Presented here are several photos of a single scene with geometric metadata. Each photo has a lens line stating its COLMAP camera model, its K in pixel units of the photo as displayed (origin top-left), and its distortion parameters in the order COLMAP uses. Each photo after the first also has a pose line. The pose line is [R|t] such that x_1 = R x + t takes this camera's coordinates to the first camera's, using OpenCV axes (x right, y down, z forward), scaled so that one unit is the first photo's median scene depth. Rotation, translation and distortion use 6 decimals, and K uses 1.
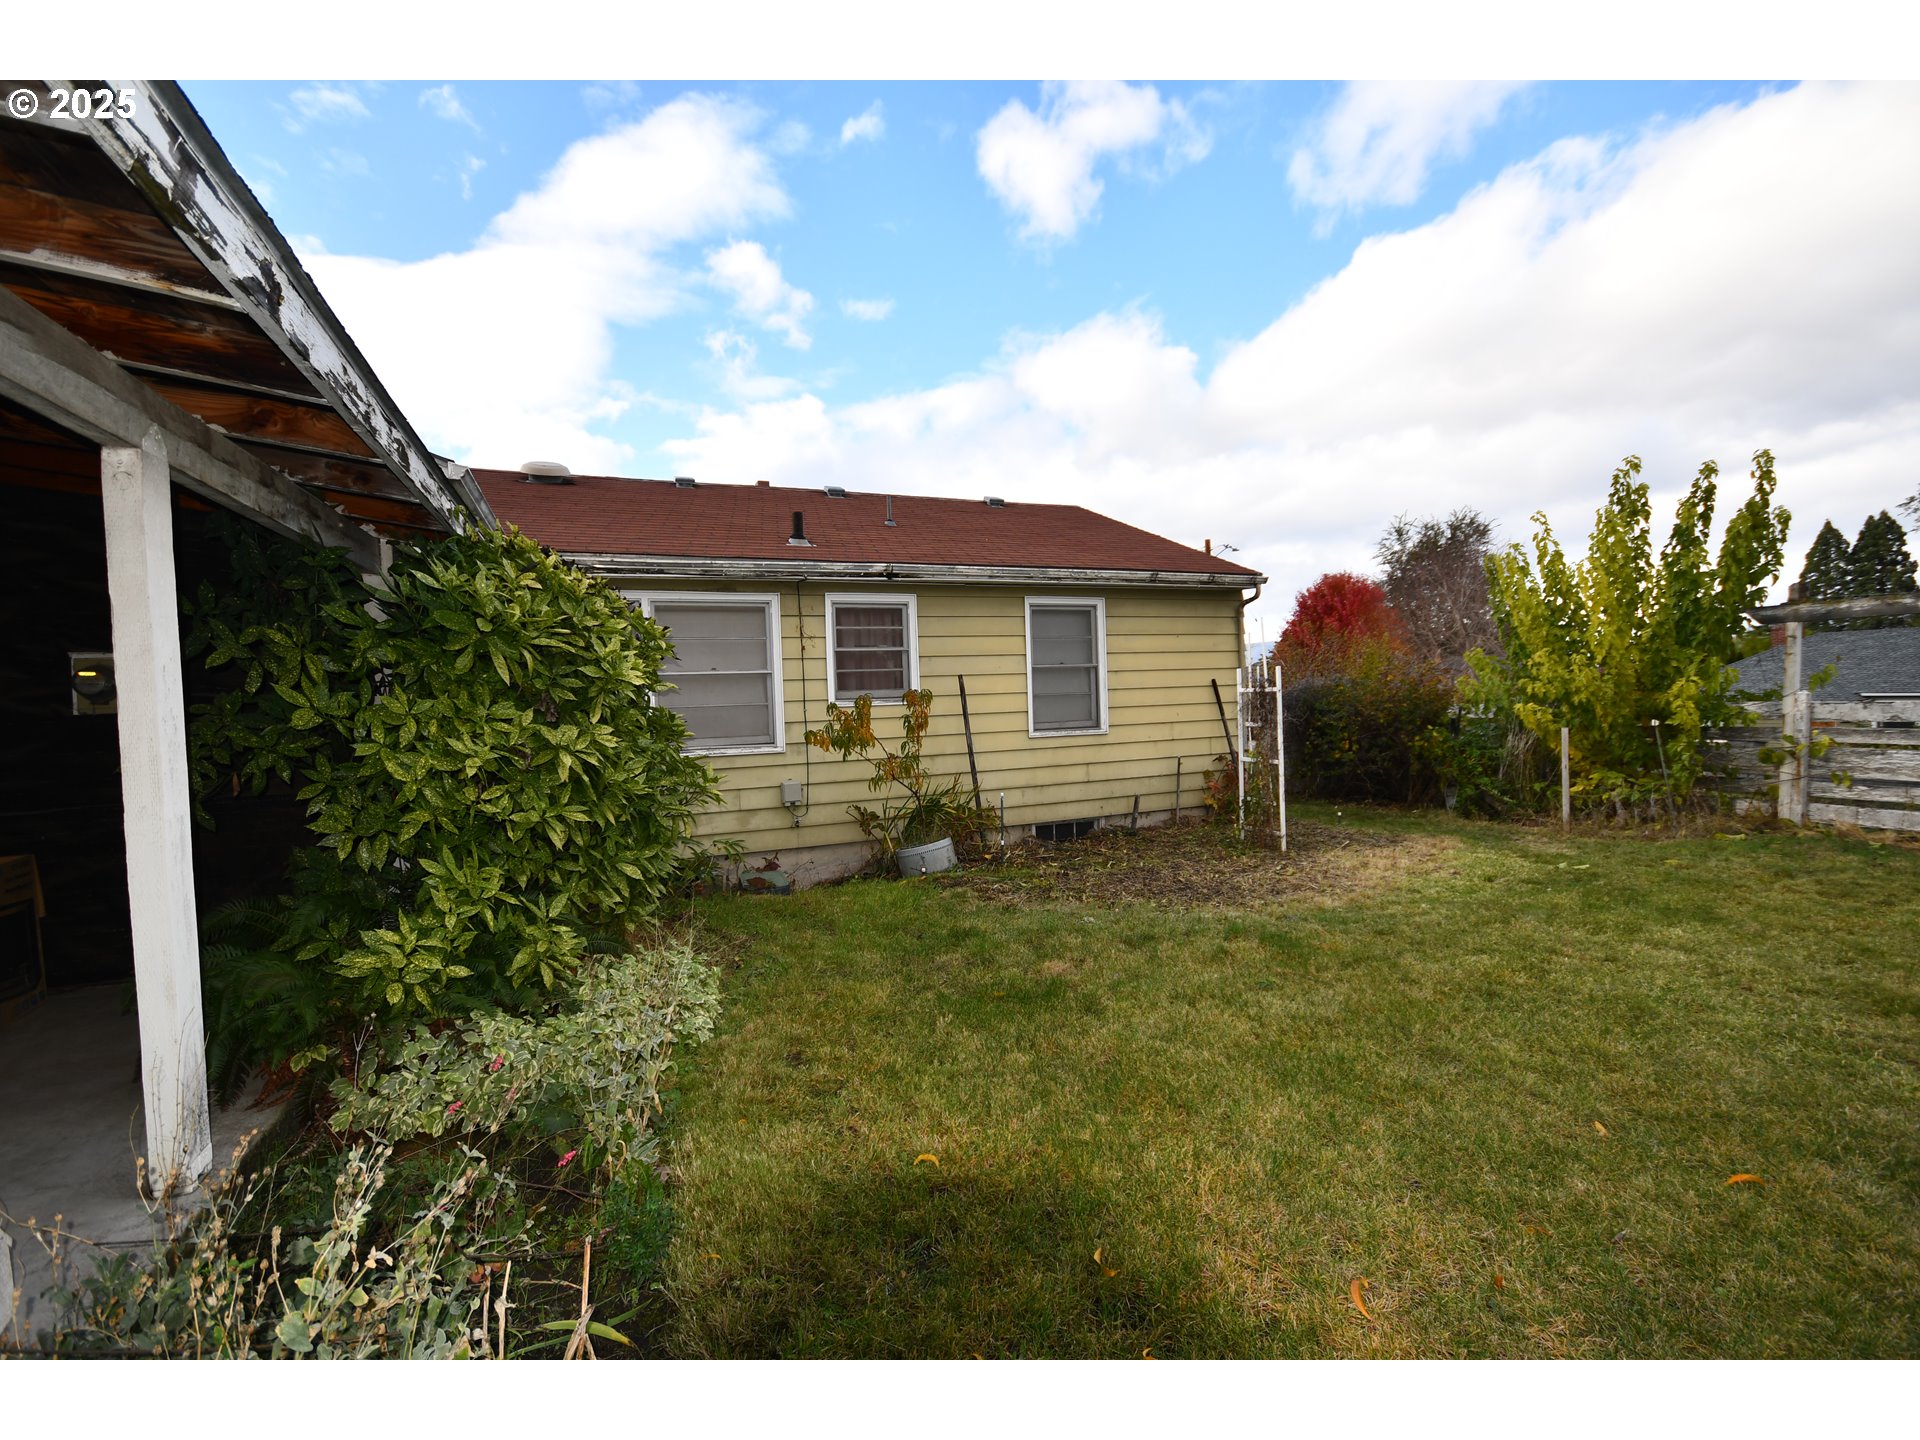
lens RADIAL K [[842.0, 0, 962.0], [0, 842.0, 718.3], [0, 0, 1]] dist [0.002737, -0.007233]
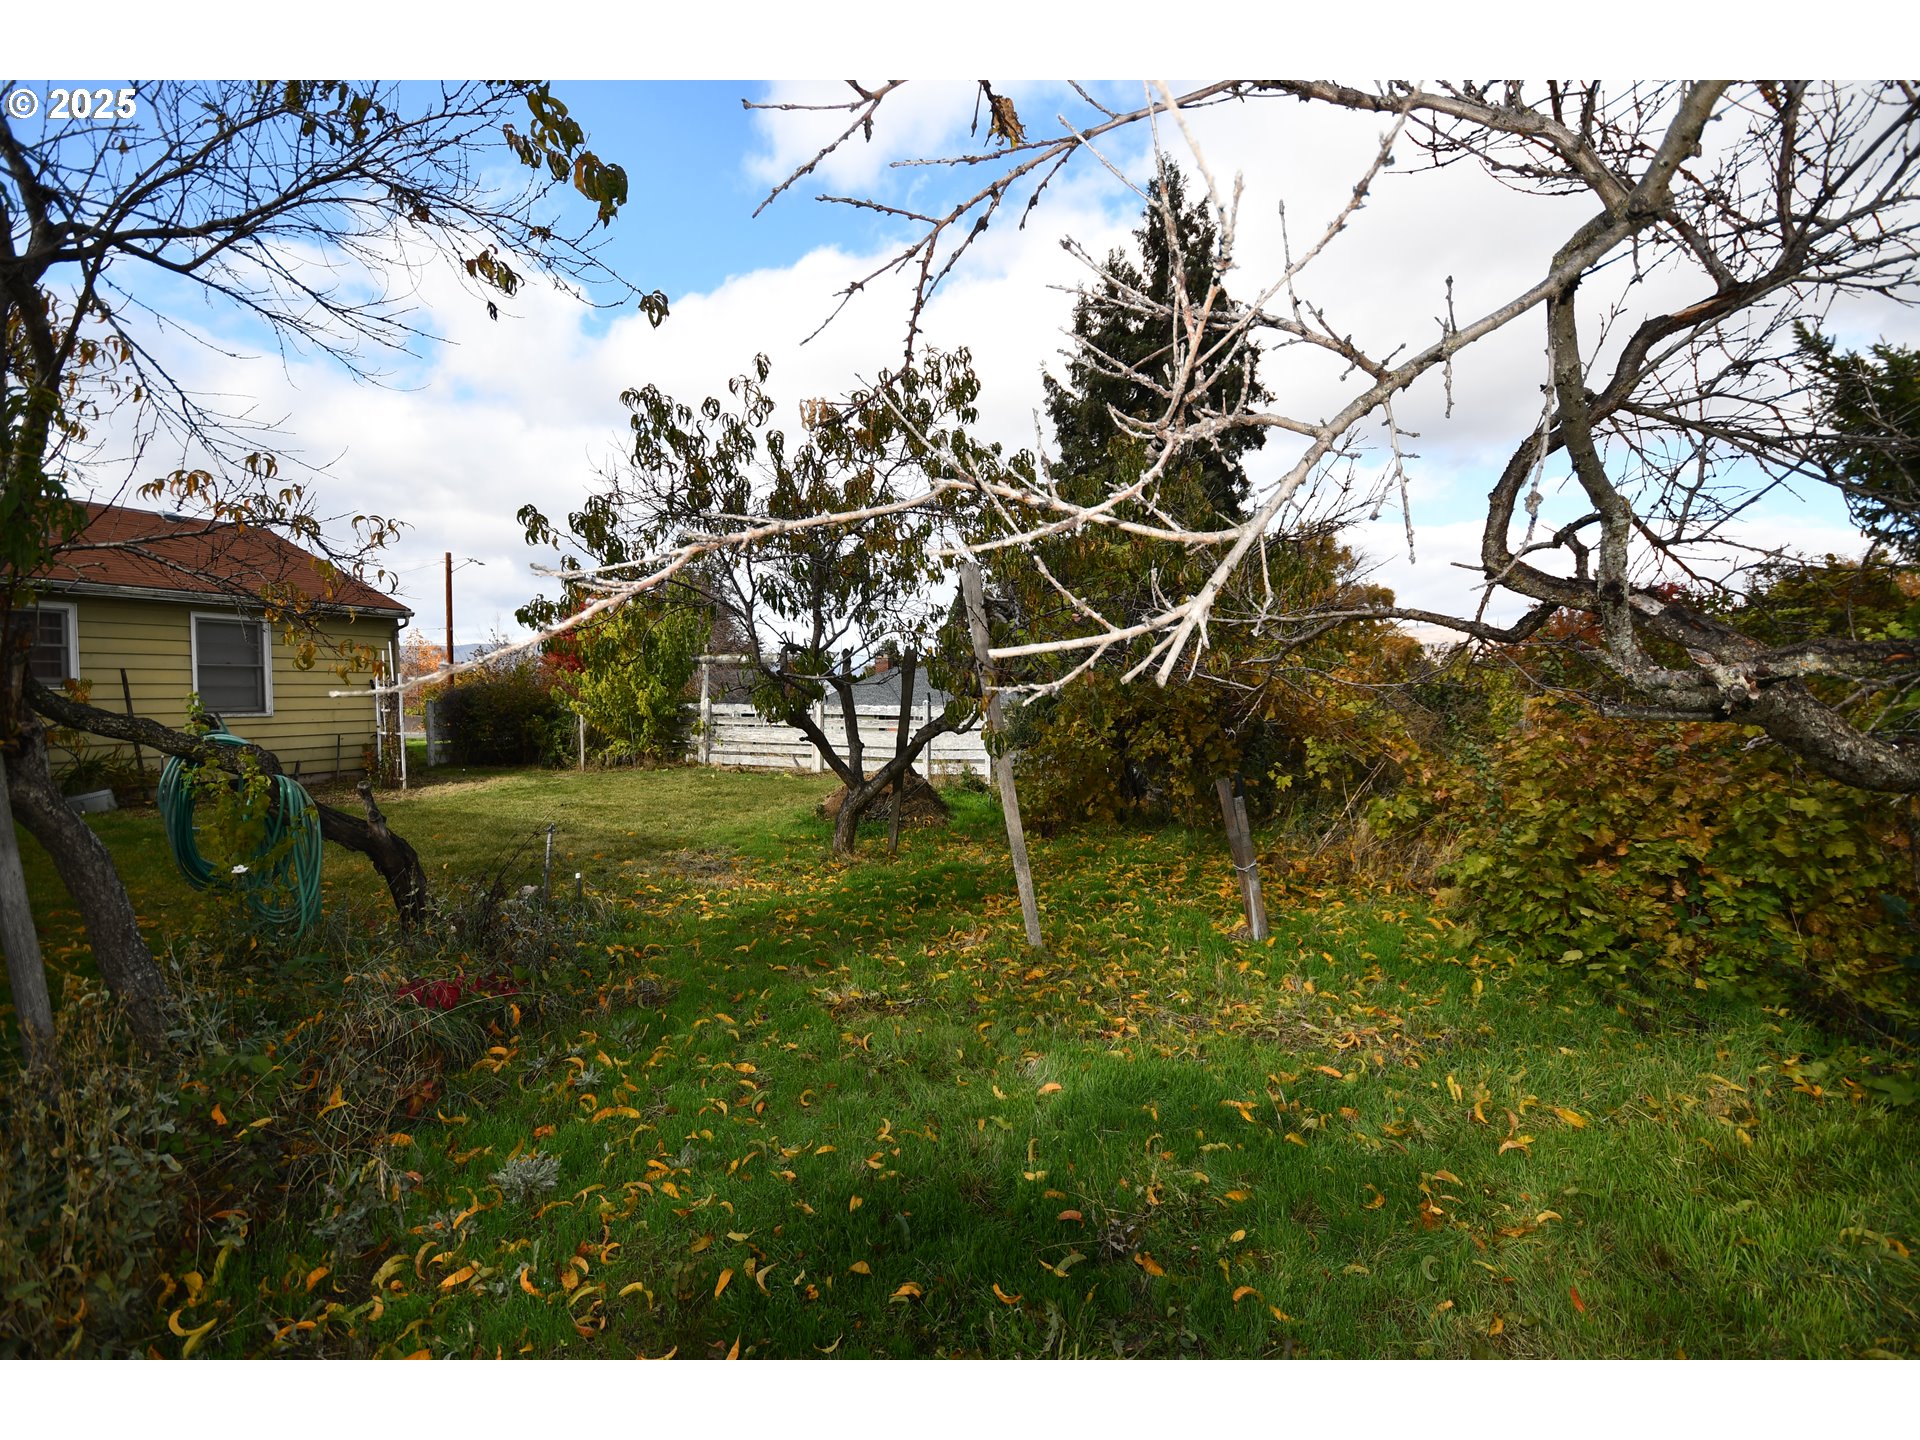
lens RADIAL K [[842.0, 0, 963.6], [0, 842.0, 725.2], [0, 0, 1]] dist [0.002737, -0.007233]
pose [[0.707277, 0.006335, 0.706908, 0.002201], [-0.004888, 0.999980, -0.004071, 0.036310], [-0.706919, -0.000576, 0.707294, -0.856662]]
